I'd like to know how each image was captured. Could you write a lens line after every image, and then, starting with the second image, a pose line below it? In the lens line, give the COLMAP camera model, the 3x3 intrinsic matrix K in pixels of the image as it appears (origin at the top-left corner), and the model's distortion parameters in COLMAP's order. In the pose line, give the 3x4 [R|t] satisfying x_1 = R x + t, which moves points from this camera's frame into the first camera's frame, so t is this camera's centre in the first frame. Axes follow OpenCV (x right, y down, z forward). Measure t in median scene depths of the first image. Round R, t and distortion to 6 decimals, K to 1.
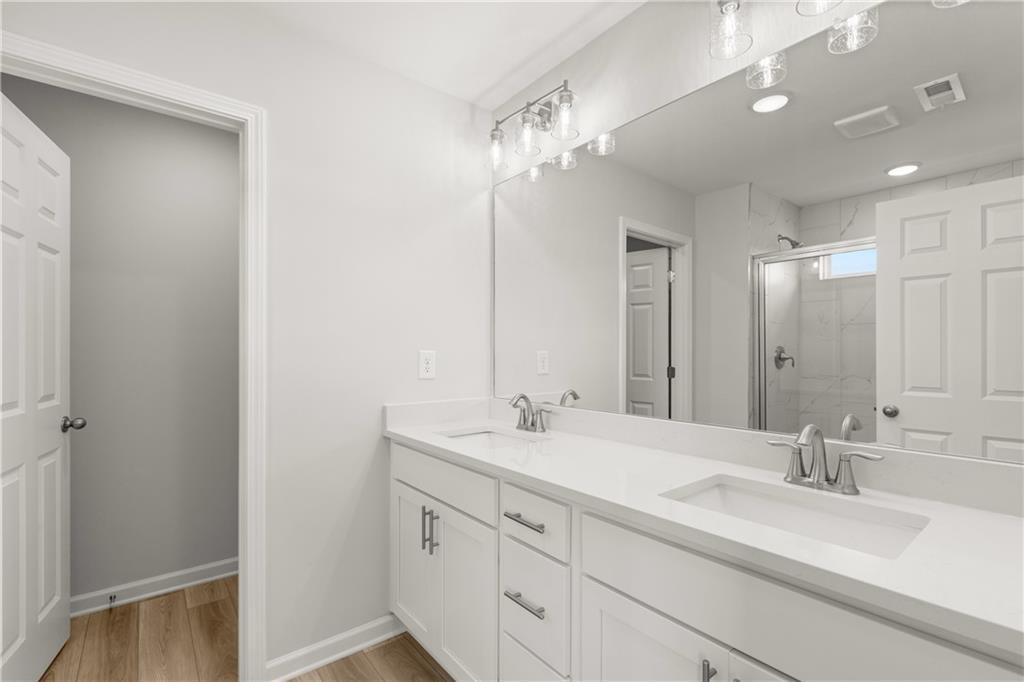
lens RADIAL K [[458.2, 0, 511.5], [0, 458.2, 356.8], [0, 0, 1]] dist [0.001090, 0.000284]
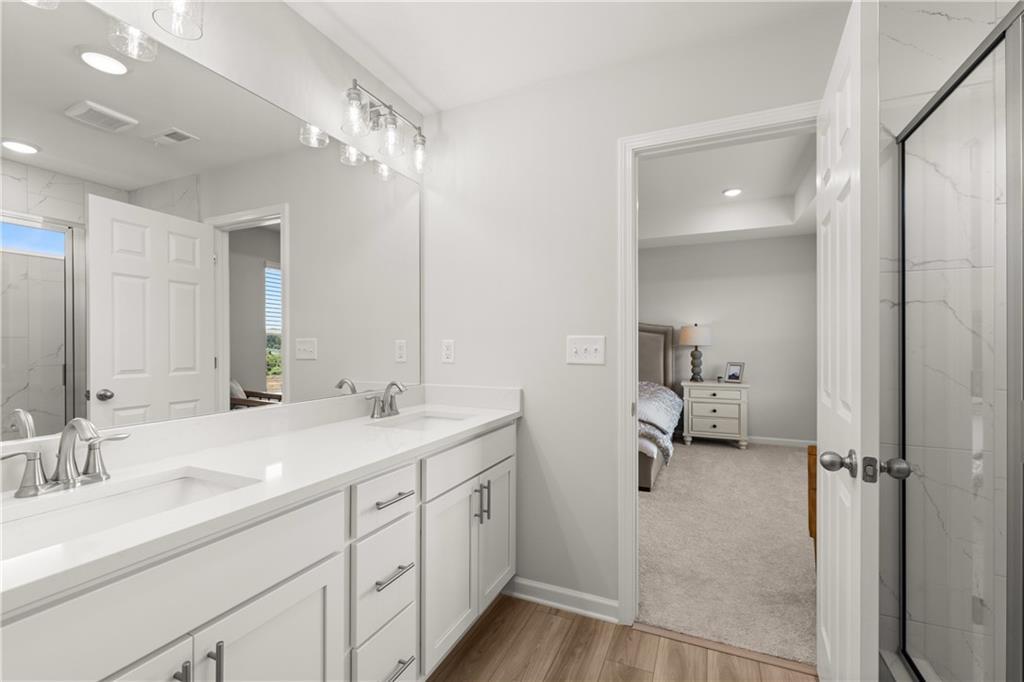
lens RADIAL K [[442.5, 0, 506.8], [0, 442.5, 343.2], [0, 0, 1]] dist [-0.000277, 0.000314]
pose [[-0.447735, -0.000198, 0.894166, -0.657965], [-0.001802, 0.999998, -0.000681, -0.003164], [-0.894164, -0.001916, -0.447735, 0.798865]]
